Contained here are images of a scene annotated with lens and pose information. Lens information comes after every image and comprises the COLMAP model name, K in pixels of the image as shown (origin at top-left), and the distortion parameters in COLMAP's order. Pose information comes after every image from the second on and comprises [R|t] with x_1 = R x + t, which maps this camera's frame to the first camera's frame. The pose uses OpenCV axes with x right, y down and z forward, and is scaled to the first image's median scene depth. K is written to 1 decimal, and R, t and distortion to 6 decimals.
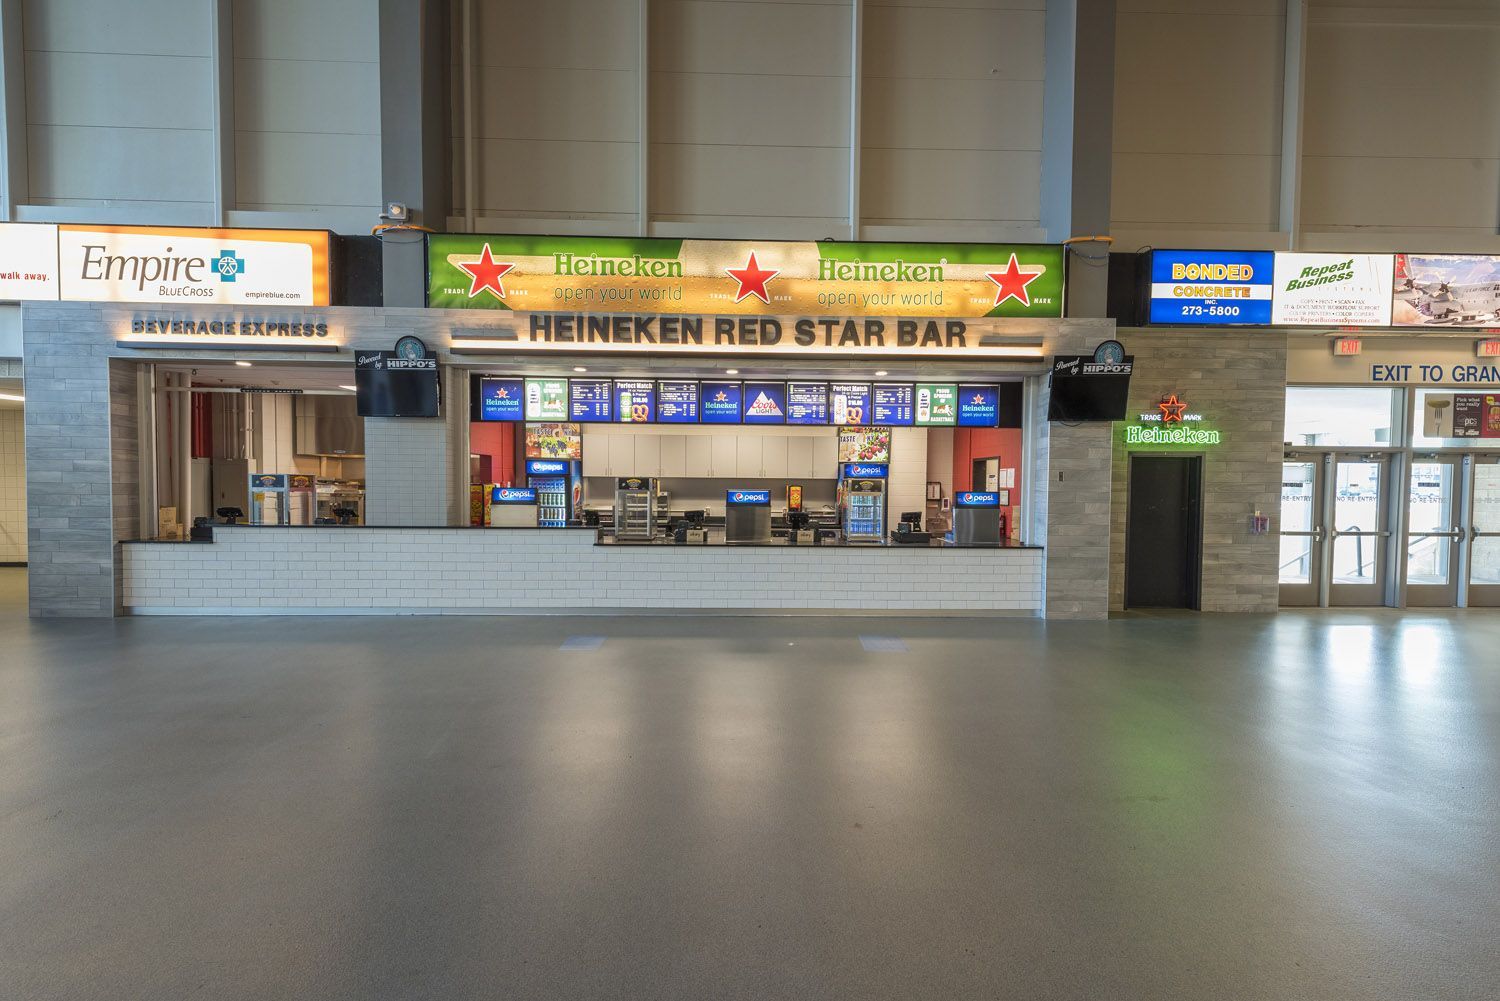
lens RADIAL K [[588.0, 0, 750.7], [0, 588.0, 502.2], [0, 0, 1]] dist [0.014161, -0.004421]
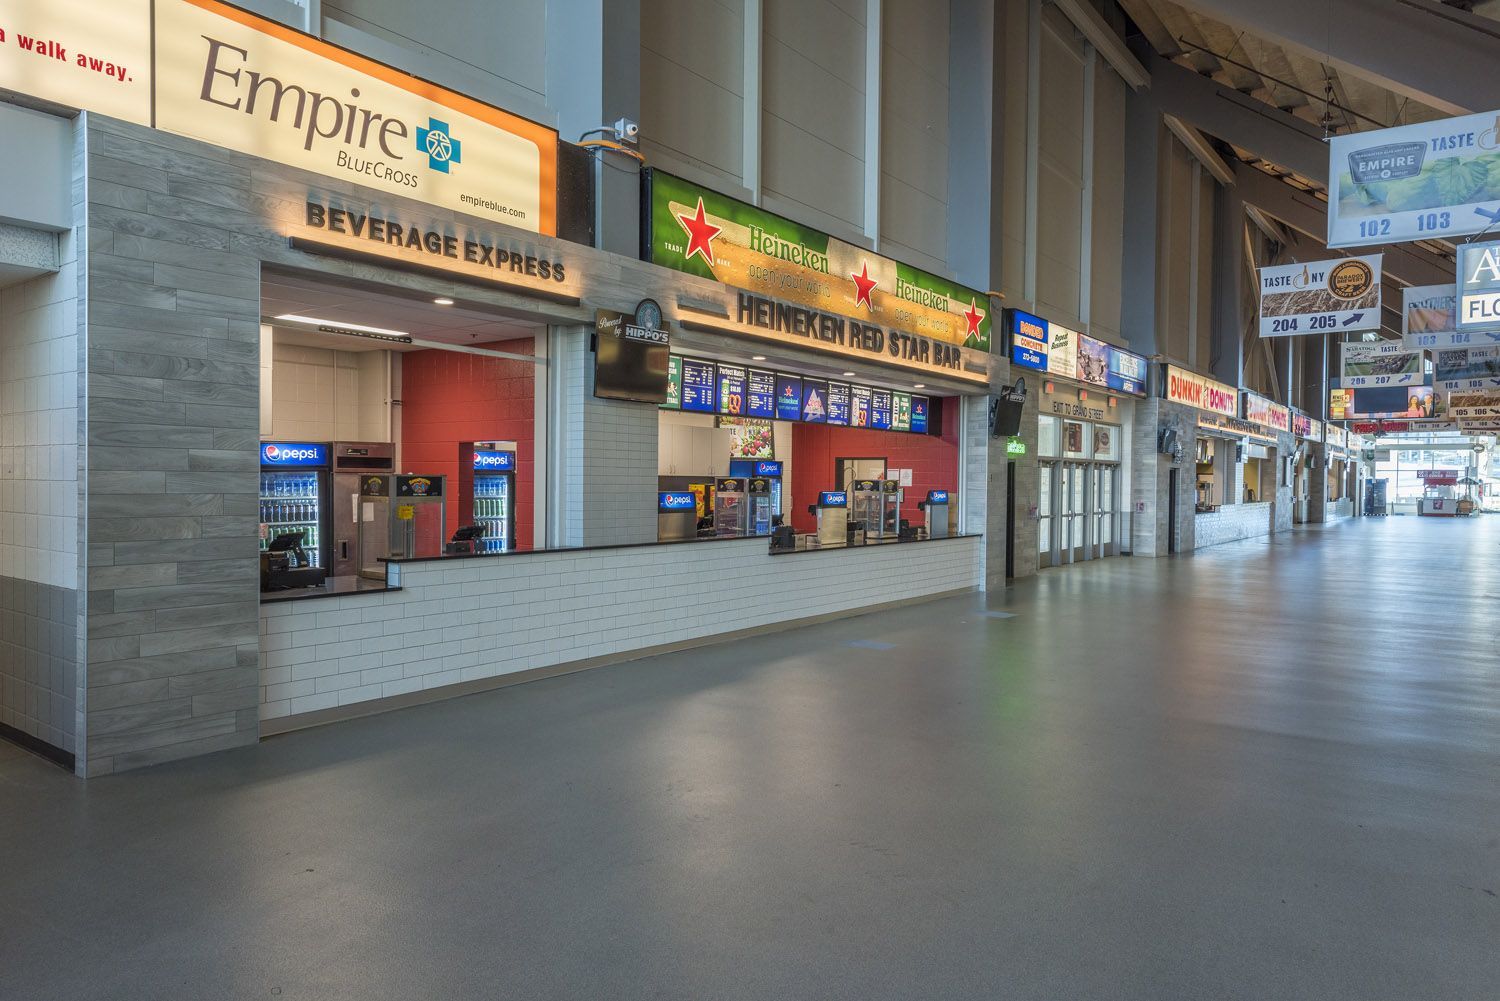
lens RADIAL K [[976.5, 0, 751.4], [0, 976.5, 499.6], [0, 0, 1]] dist [0.027310, -0.025892]
pose [[0.622586, -0.018240, 0.782339, -1.471445], [0.019731, 0.999776, 0.007608, -0.023852], [-0.782303, 0.010700, 0.622806, 0.094737]]
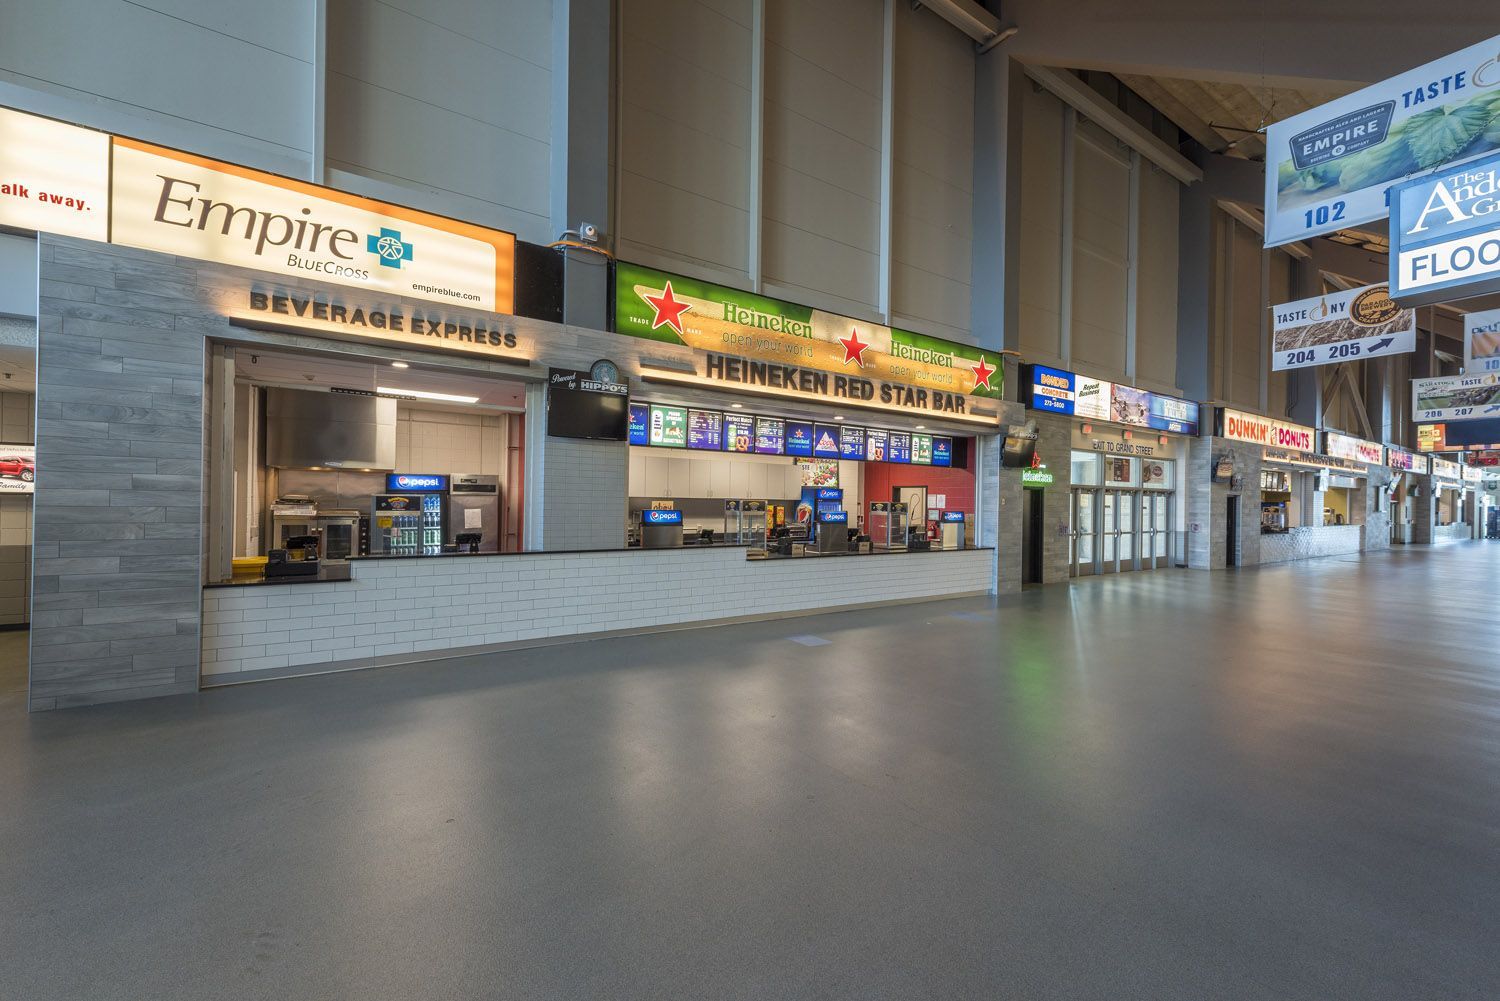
lens RADIAL K [[588.0, 0, 750.7], [0, 588.0, 502.2], [0, 0, 1]] dist [0.014161, -0.004421]
pose [[0.852552, 0.003443, 0.522630, -0.868344], [0.008789, 0.999742, -0.020924, -0.016089], [-0.522568, 0.022432, 0.852303, 0.025757]]
